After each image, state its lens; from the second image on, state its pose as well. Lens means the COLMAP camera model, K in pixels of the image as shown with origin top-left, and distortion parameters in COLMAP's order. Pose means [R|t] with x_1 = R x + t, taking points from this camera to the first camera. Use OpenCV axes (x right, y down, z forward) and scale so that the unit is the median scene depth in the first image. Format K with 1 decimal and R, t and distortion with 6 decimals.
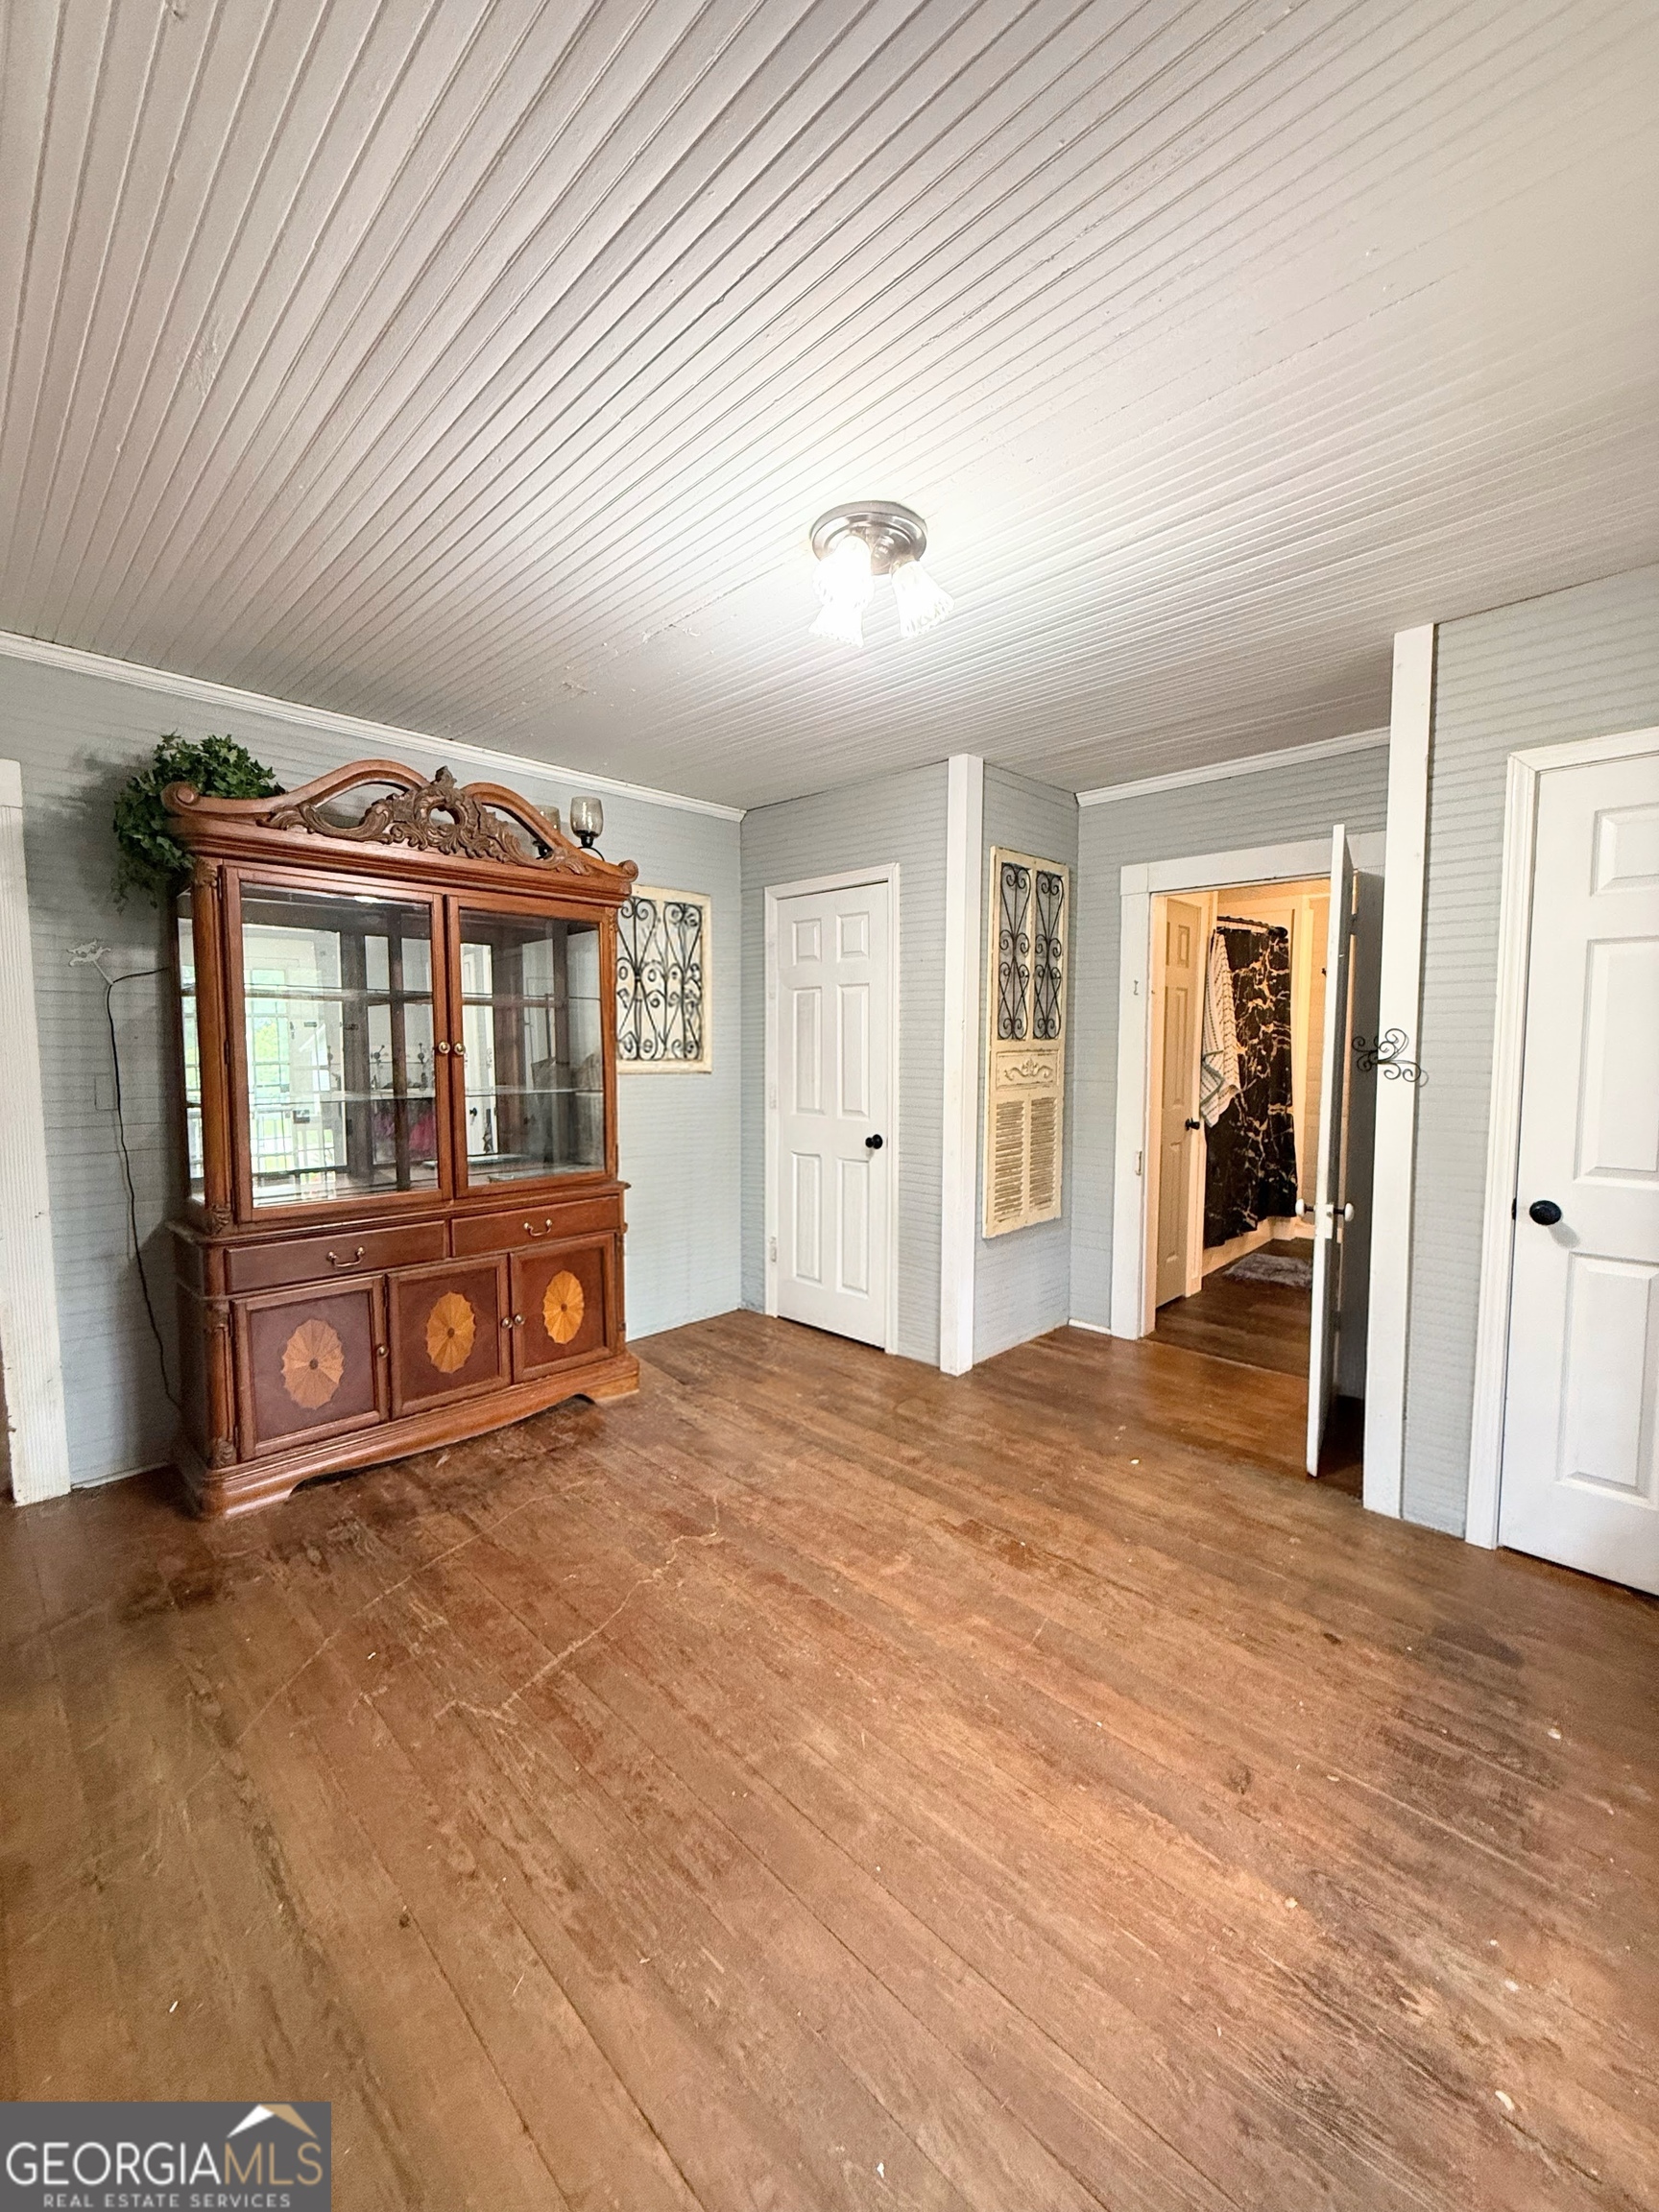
lens RADIAL K [[885.1, 0, 832.3], [0, 885.1, 1098.1], [0, 0, 1]] dist [0.001624, 0.000602]
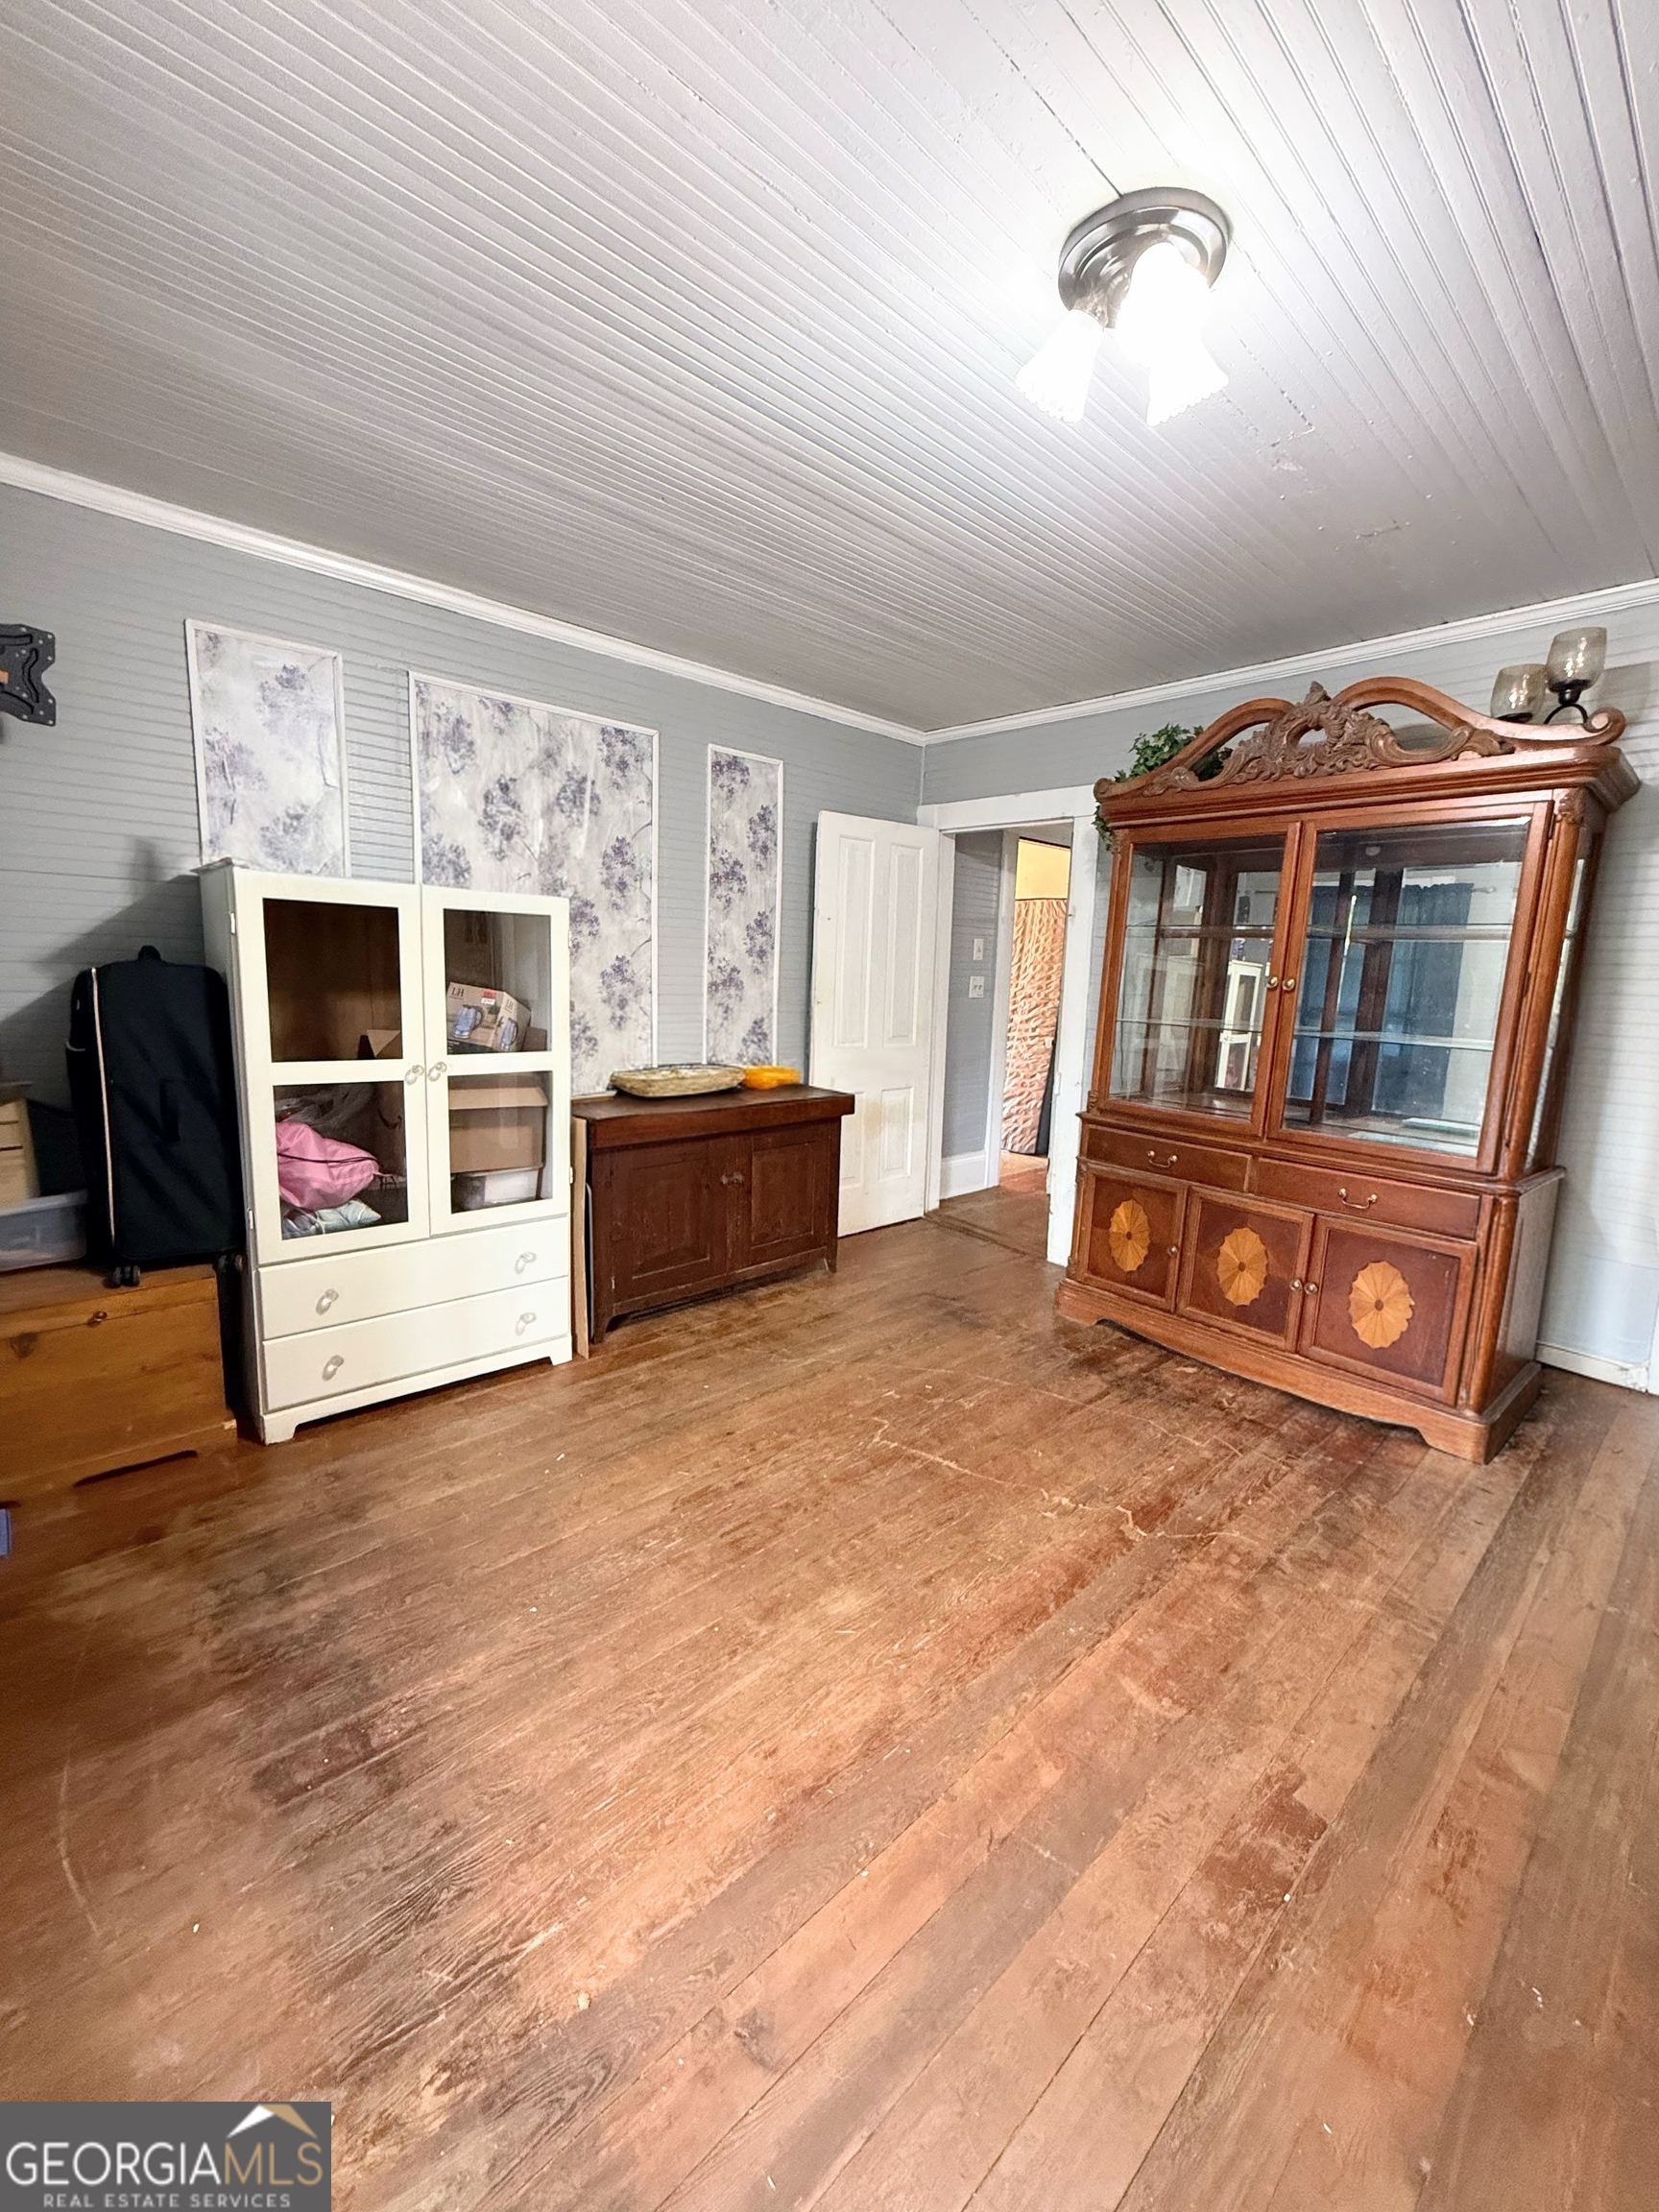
lens RADIAL K [[885.1, 0, 840.3], [0, 885.1, 1110.5], [0, 0, 1]] dist [0.001624, 0.000602]
pose [[-0.054029, 0.160103, -0.985621, 0.687974], [-0.100614, 0.981166, 0.164895, -0.039801], [0.993457, 0.108077, -0.036903, 0.682883]]
